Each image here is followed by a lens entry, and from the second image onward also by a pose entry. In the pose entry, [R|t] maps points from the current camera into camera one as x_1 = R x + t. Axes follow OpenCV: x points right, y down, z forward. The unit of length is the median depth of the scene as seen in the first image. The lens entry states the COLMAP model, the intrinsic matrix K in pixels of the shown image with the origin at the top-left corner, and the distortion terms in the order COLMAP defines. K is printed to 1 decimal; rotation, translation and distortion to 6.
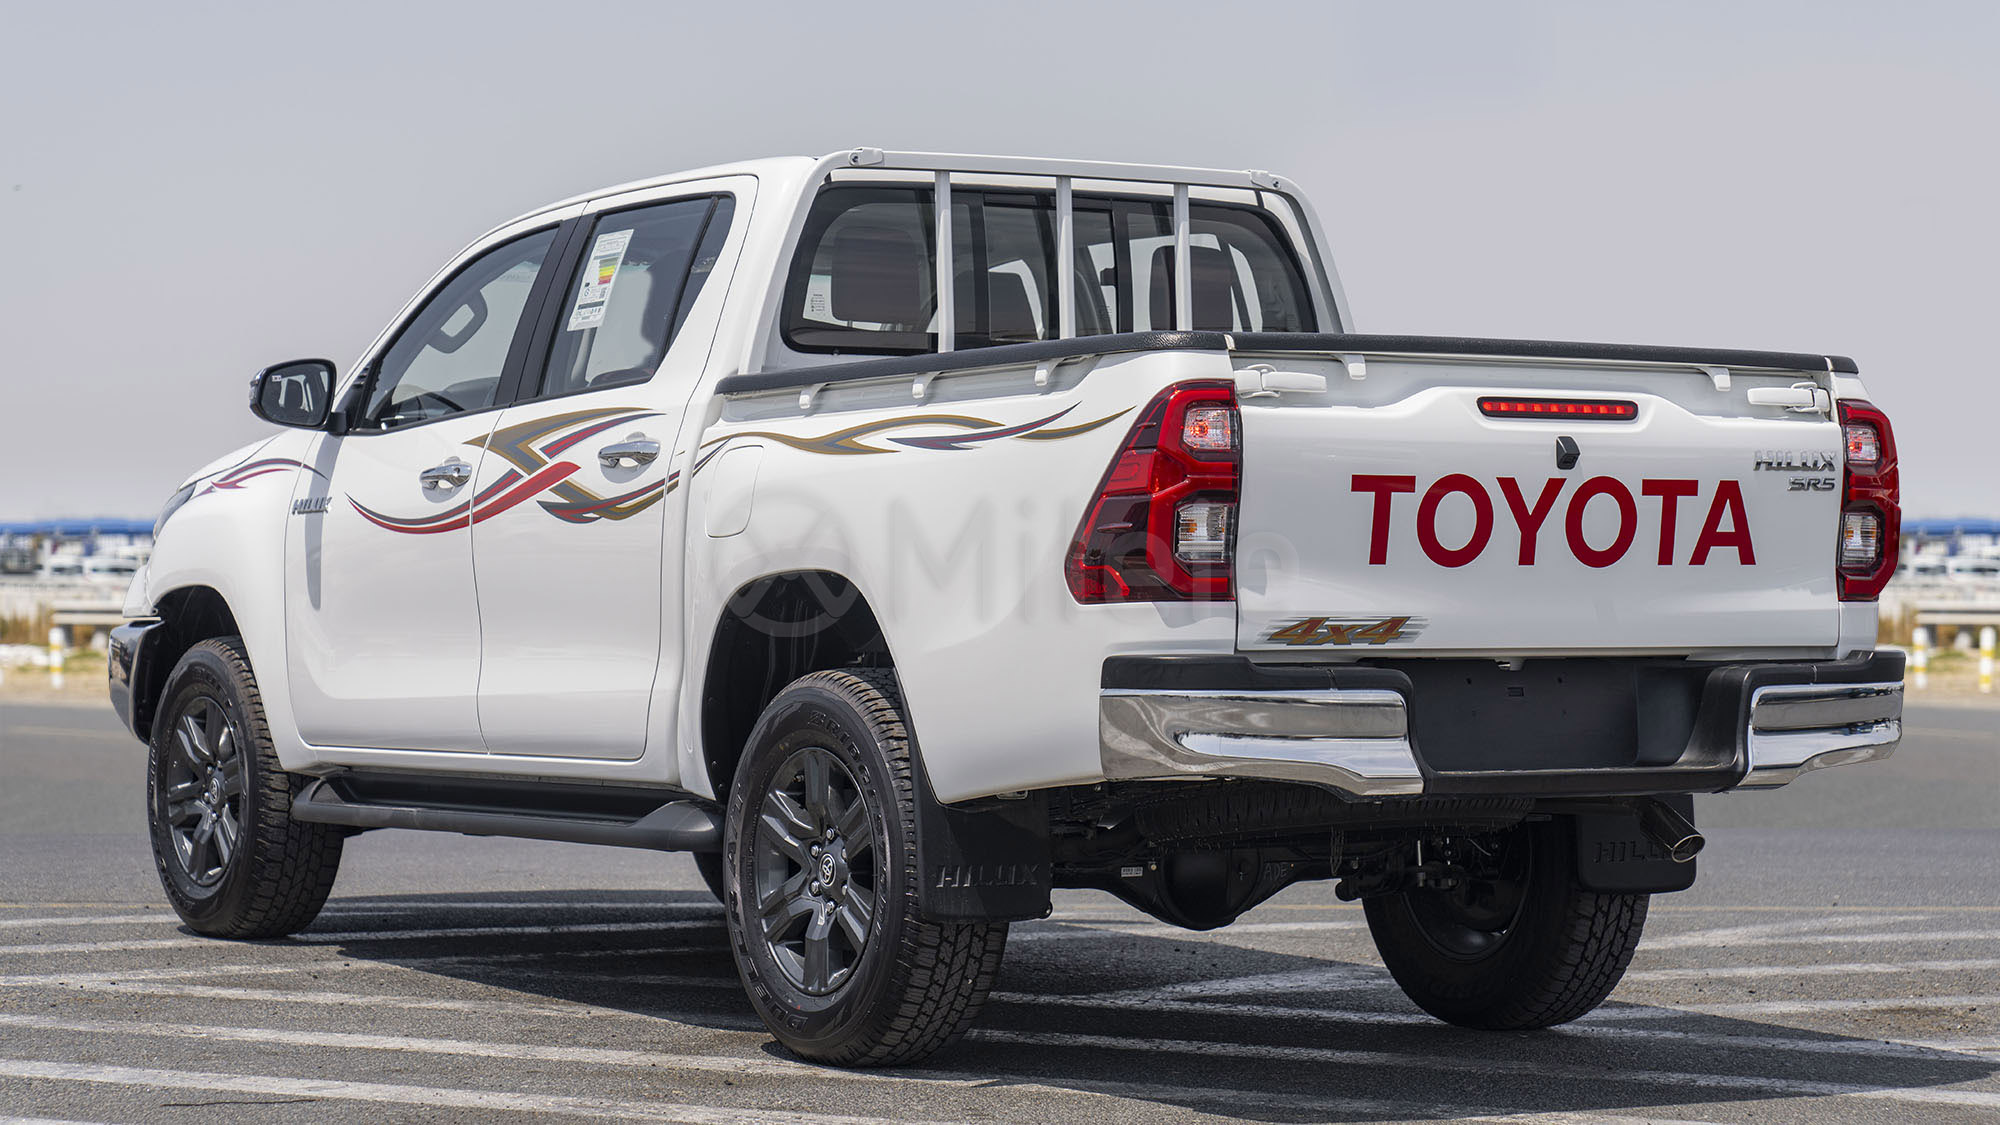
lens RADIAL K [[4871.9, 0, 1001.9], [0, 4871.9, 564.6], [0, 0, 1]] dist [-0.195359, 0.000000]
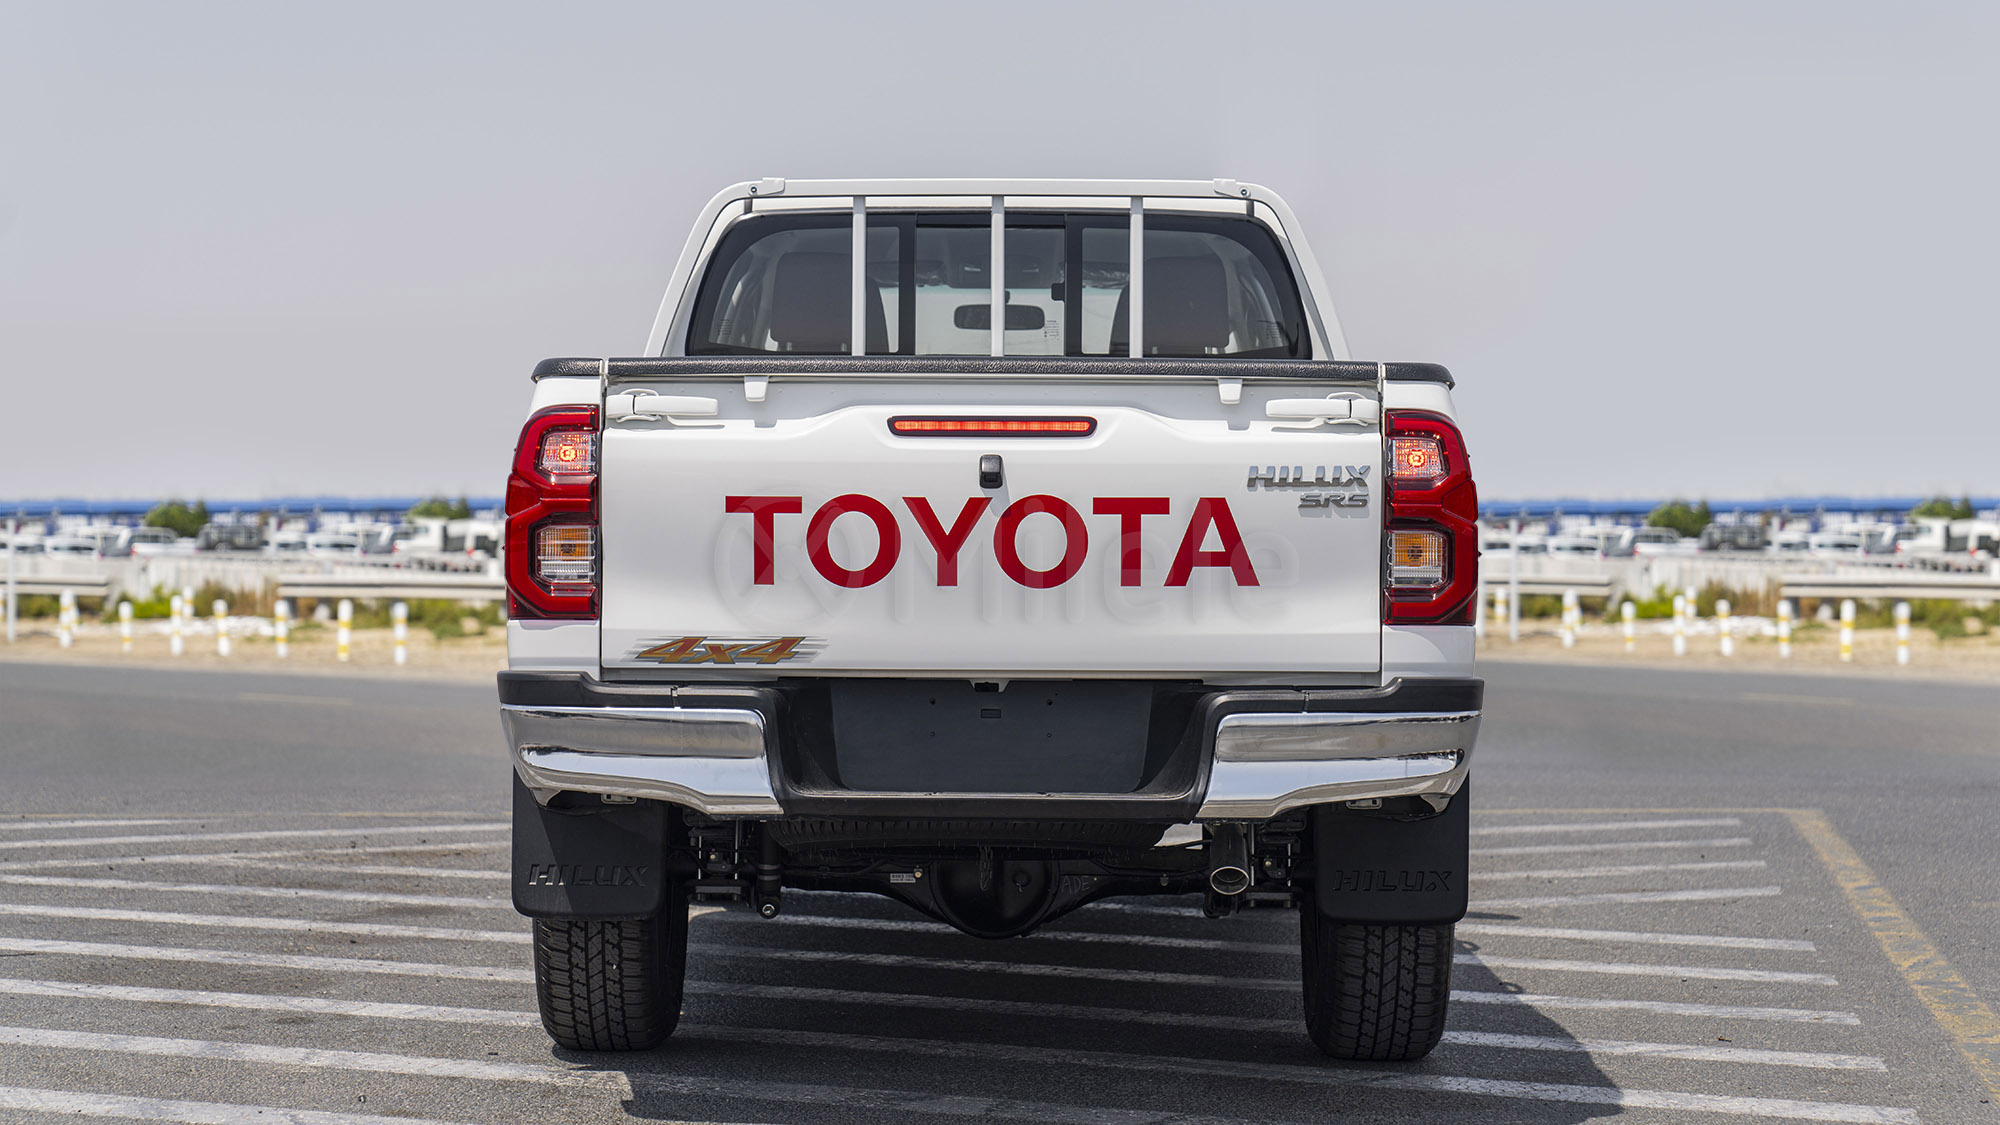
lens RADIAL K [[4437.5, 0, 1004.5], [0, 4437.5, 572.0], [0, 0, 1]] dist [0.195383, 0.000000]
pose [[0.847693, 0.006325, -0.530450, 0.594354], [-0.000665, 0.999941, 0.010861, -0.012473], [0.530487, -0.008854, 0.847647, 0.240232]]
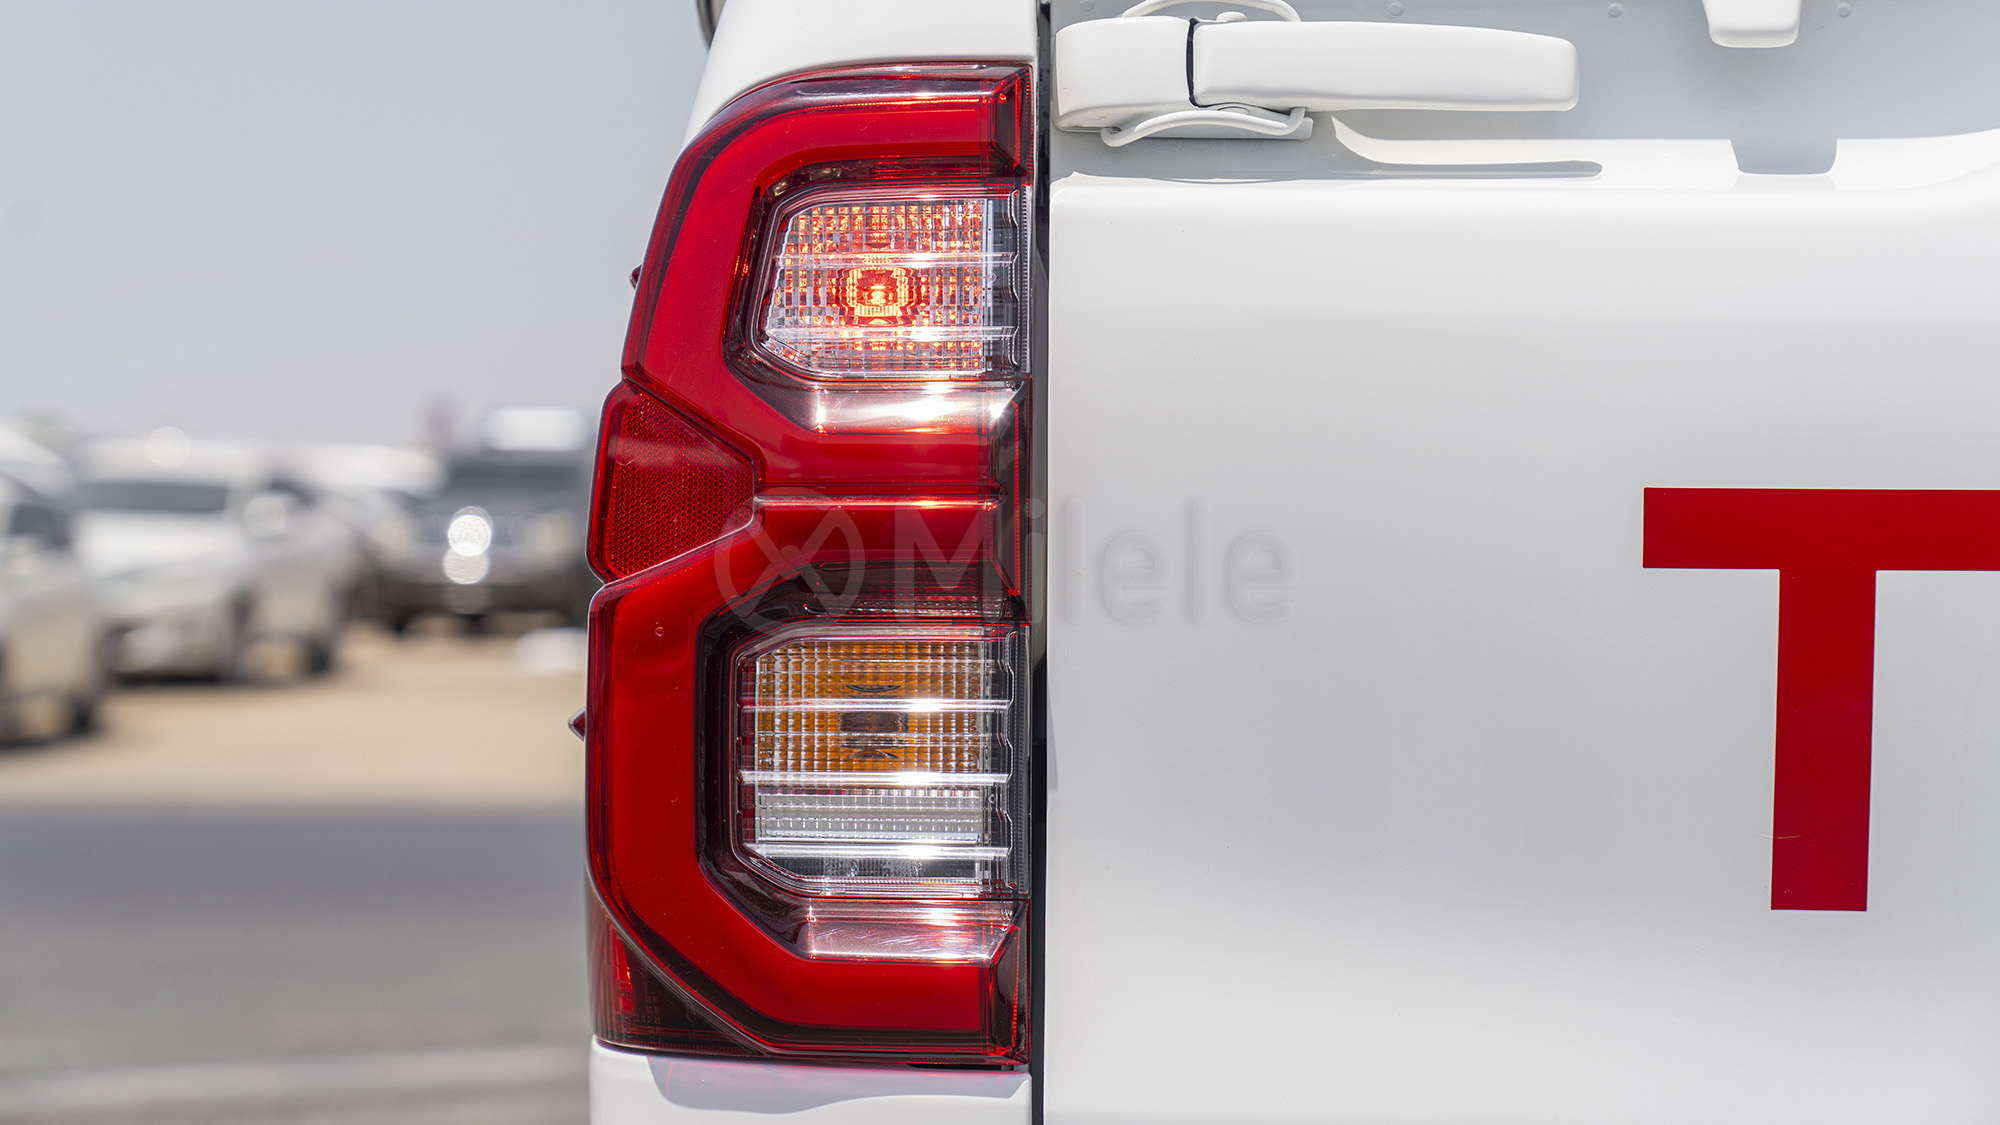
lens RADIAL K [[4437.5, 0, 999.3], [0, 4437.5, 551.8], [0, 0, 1]] dist [0.195383, 0.000000]
pose [[0.833834, 0.006117, -0.551981, 0.150720], [-0.001221, 0.999957, 0.009237, -0.017124], [0.552014, -0.007028, 0.833805, 0.800980]]
